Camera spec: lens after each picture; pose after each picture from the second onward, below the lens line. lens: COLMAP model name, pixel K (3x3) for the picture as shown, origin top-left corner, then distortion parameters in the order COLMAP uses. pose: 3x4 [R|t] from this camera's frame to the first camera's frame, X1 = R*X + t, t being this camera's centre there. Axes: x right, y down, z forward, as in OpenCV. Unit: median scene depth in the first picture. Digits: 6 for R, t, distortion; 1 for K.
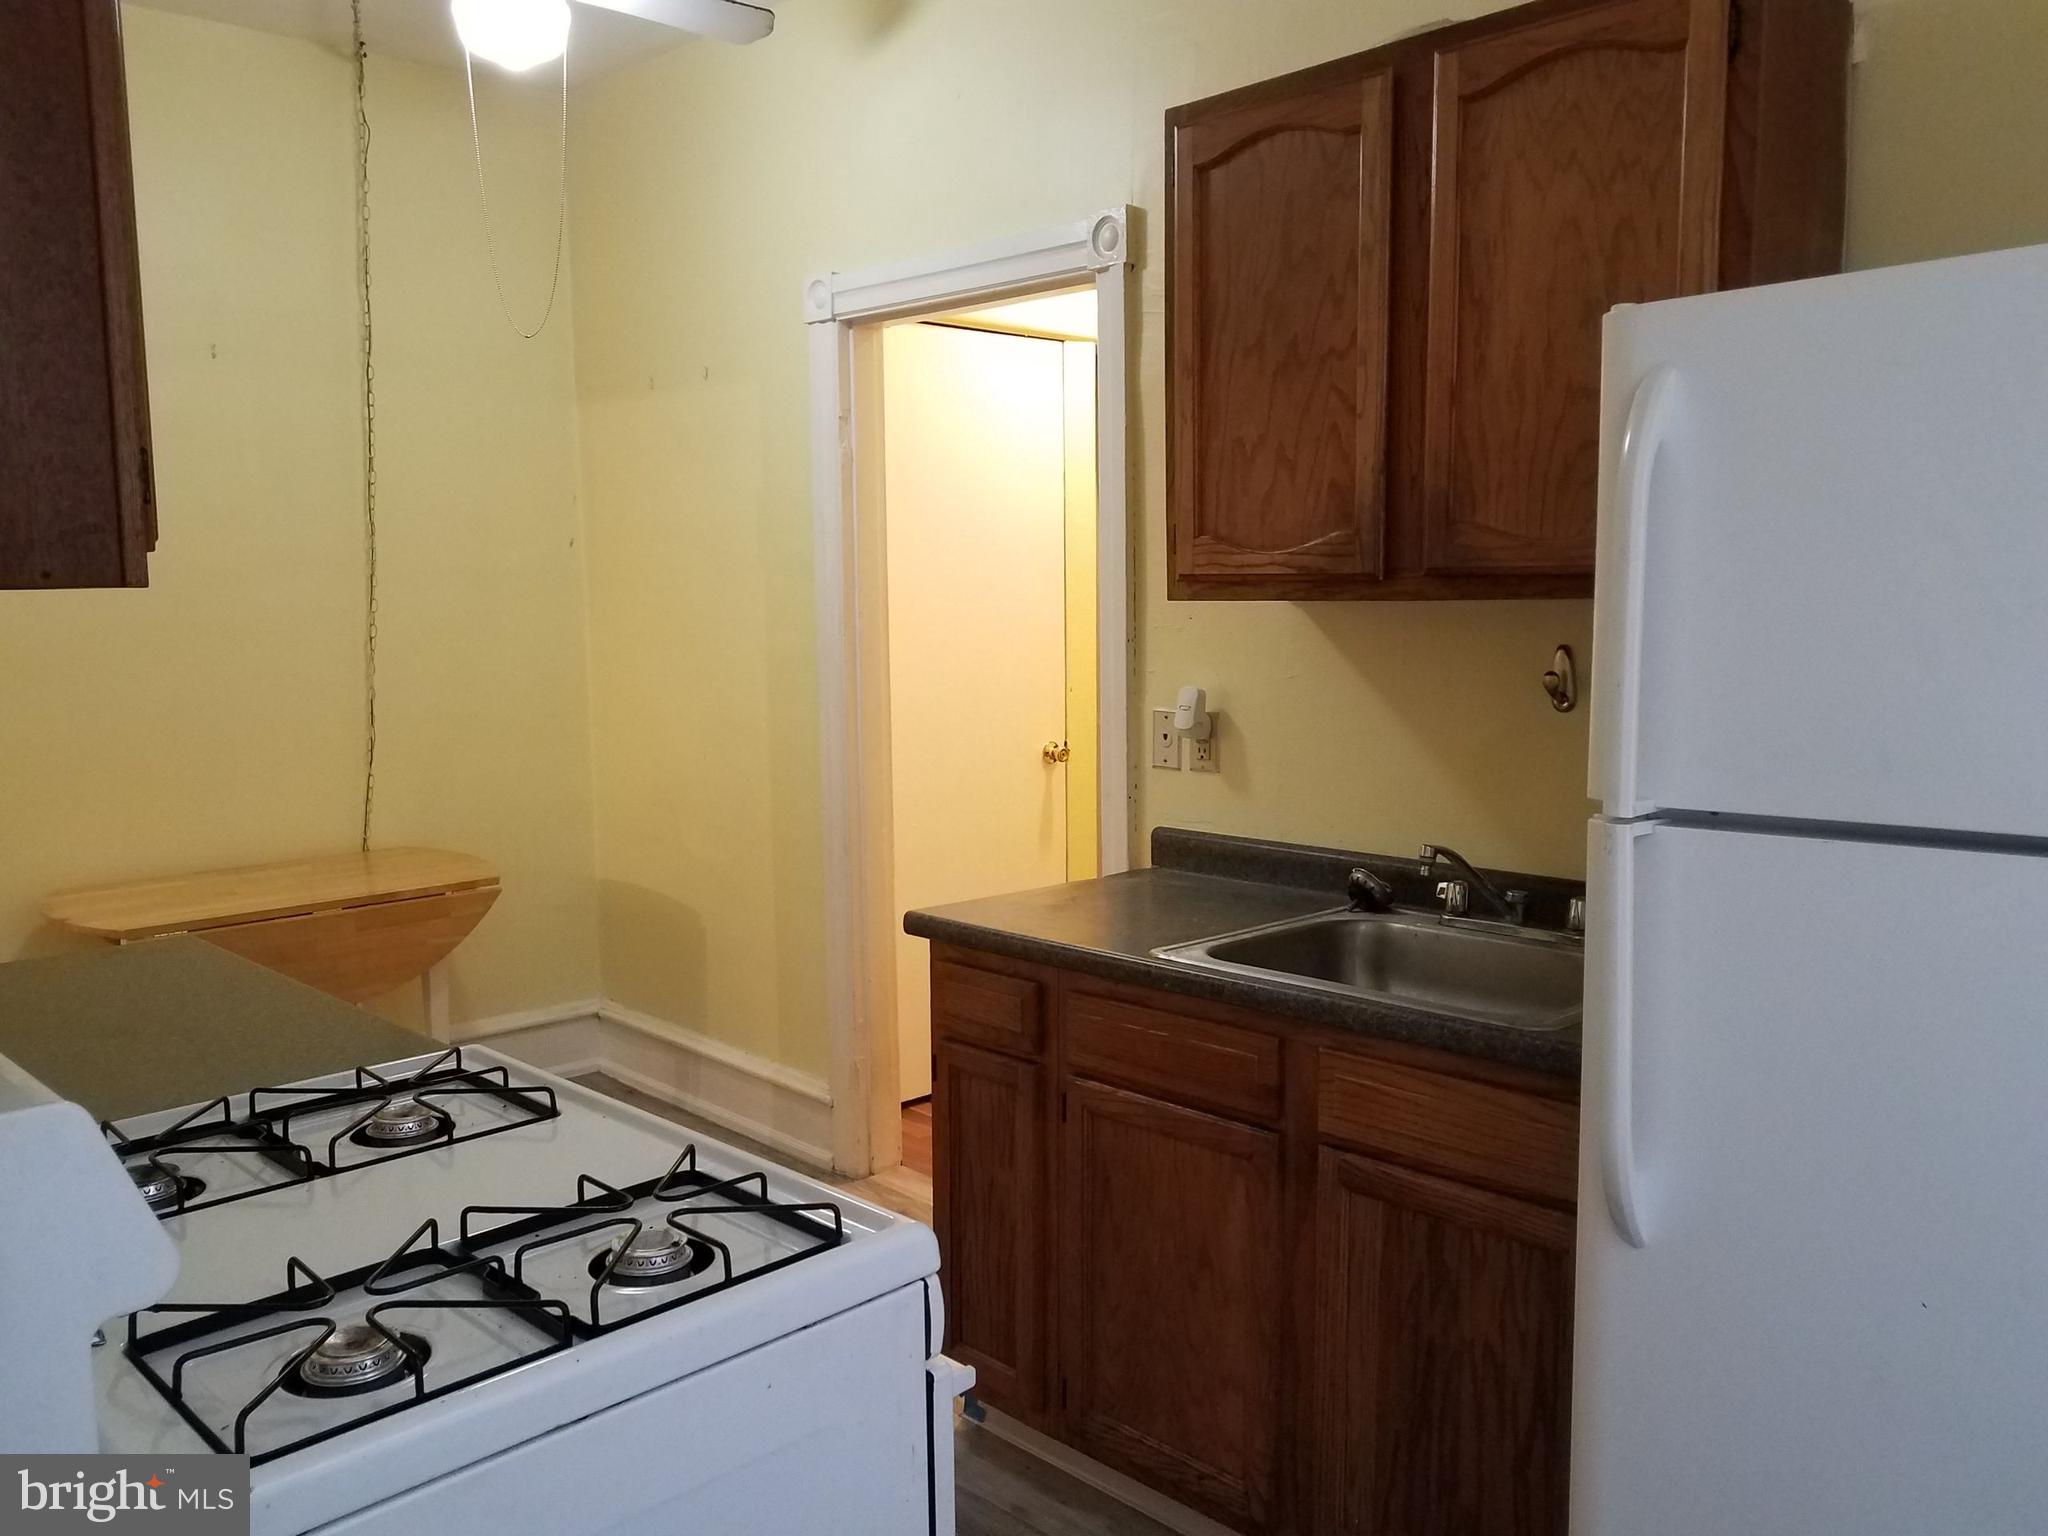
lens RADIAL K [[1603.7, 0, 1036.8], [0, 1603.7, 784.0], [0, 0, 1]] dist [0.004907, 0.009090]
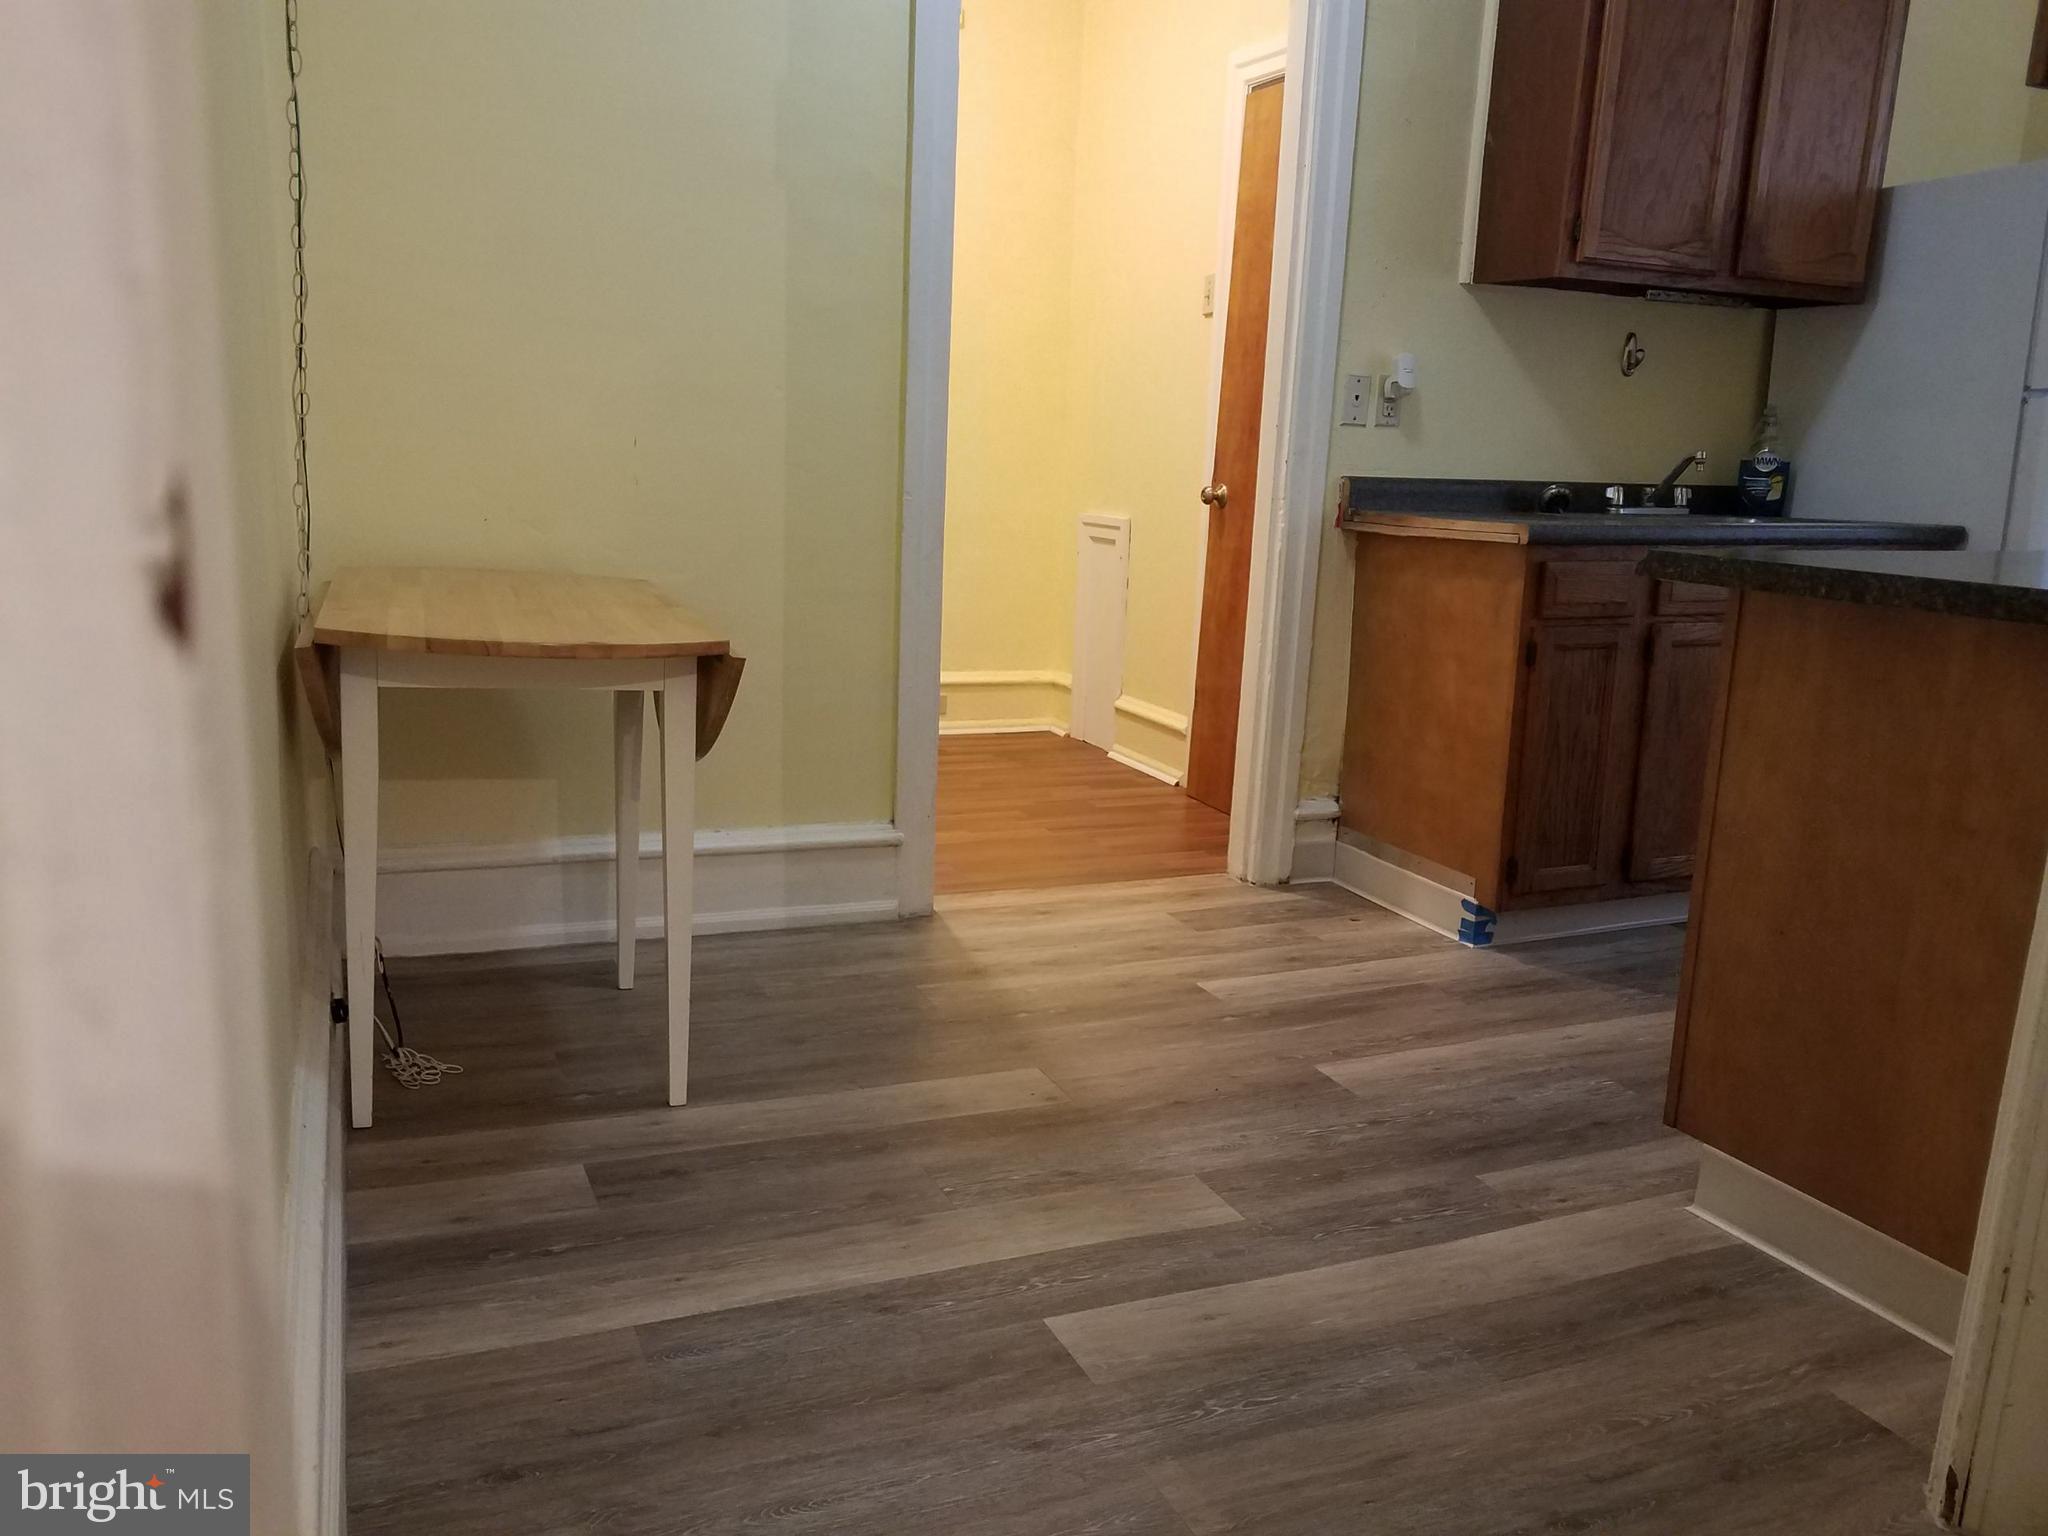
lens RADIAL K [[1603.7, 0, 1019.4], [0, 1603.7, 789.7], [0, 0, 1]] dist [0.004907, 0.009090]
pose [[0.358055, -0.179379, 0.916307, -1.357621], [0.073576, 0.983741, 0.163830, 0.050703], [-0.930797, 0.008758, 0.365432, 0.936303]]
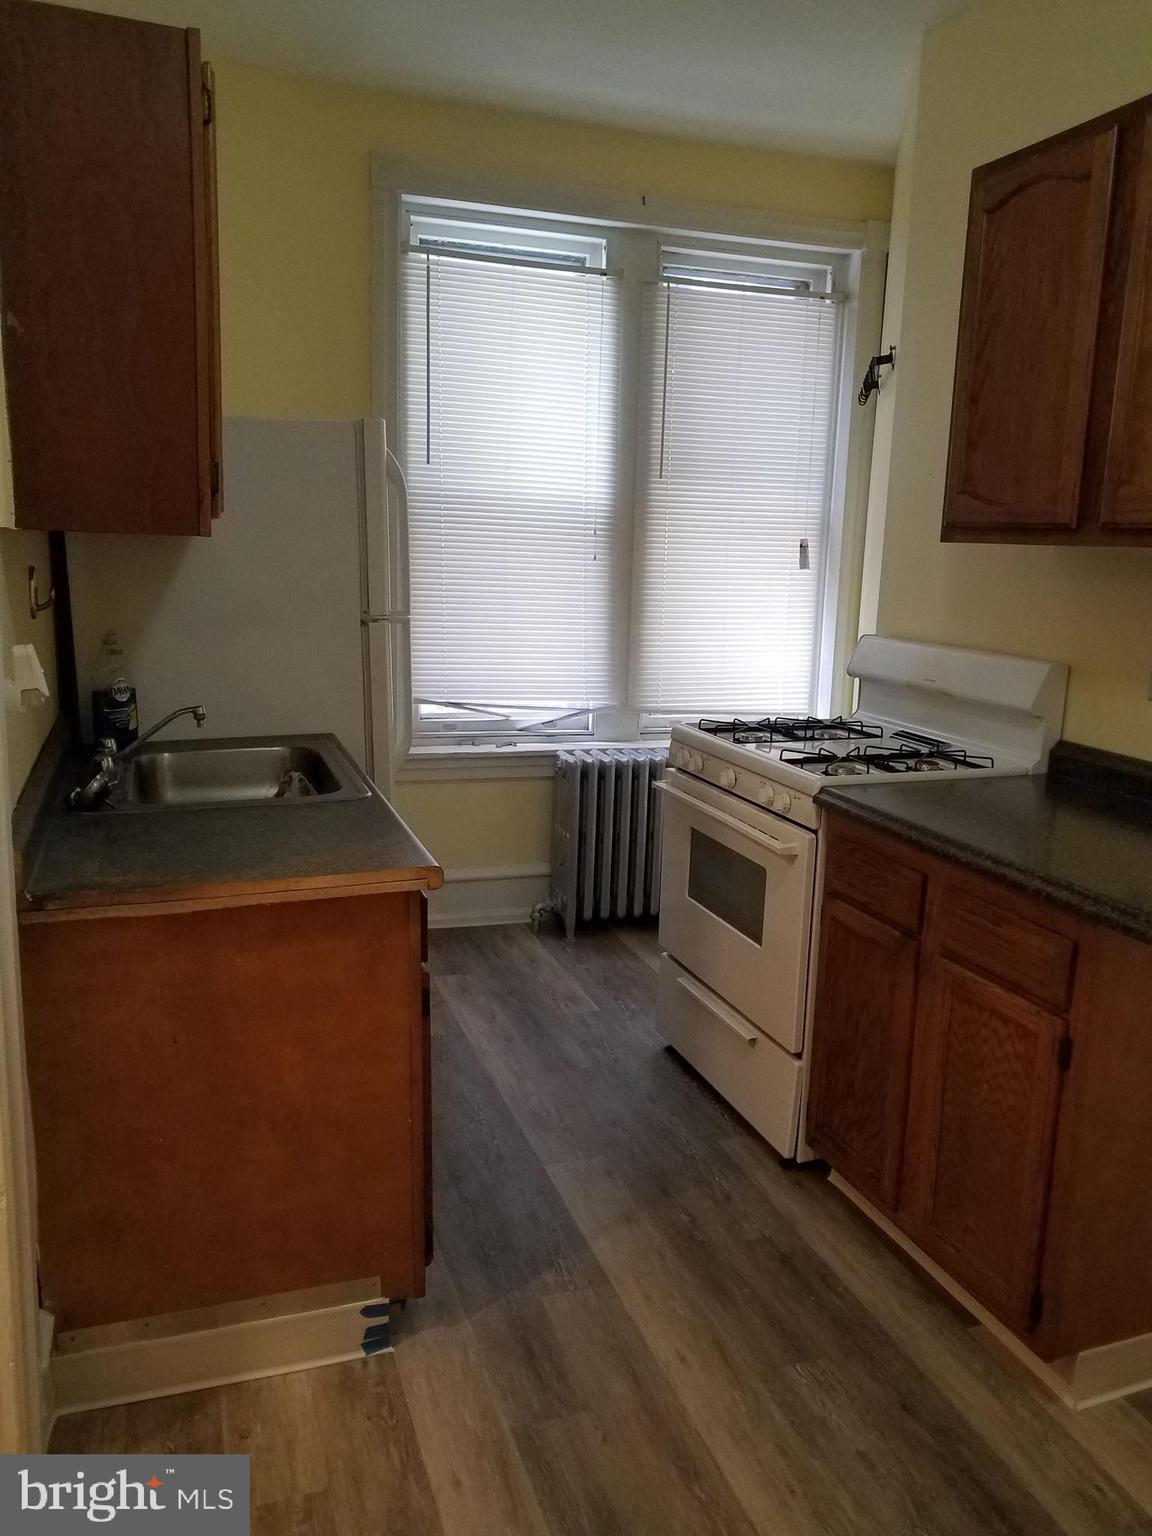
lens RADIAL K [[1202.8, 0, 590.0], [0, 1202.8, 774.1], [0, 0, 1]] dist [0.004907, 0.009090]
pose [[-0.907487, -0.099465, 0.408135, -0.467539], [0.030726, 0.953245, 0.300632, -0.194583], [-0.418955, 0.285360, -0.862001, 1.606669]]
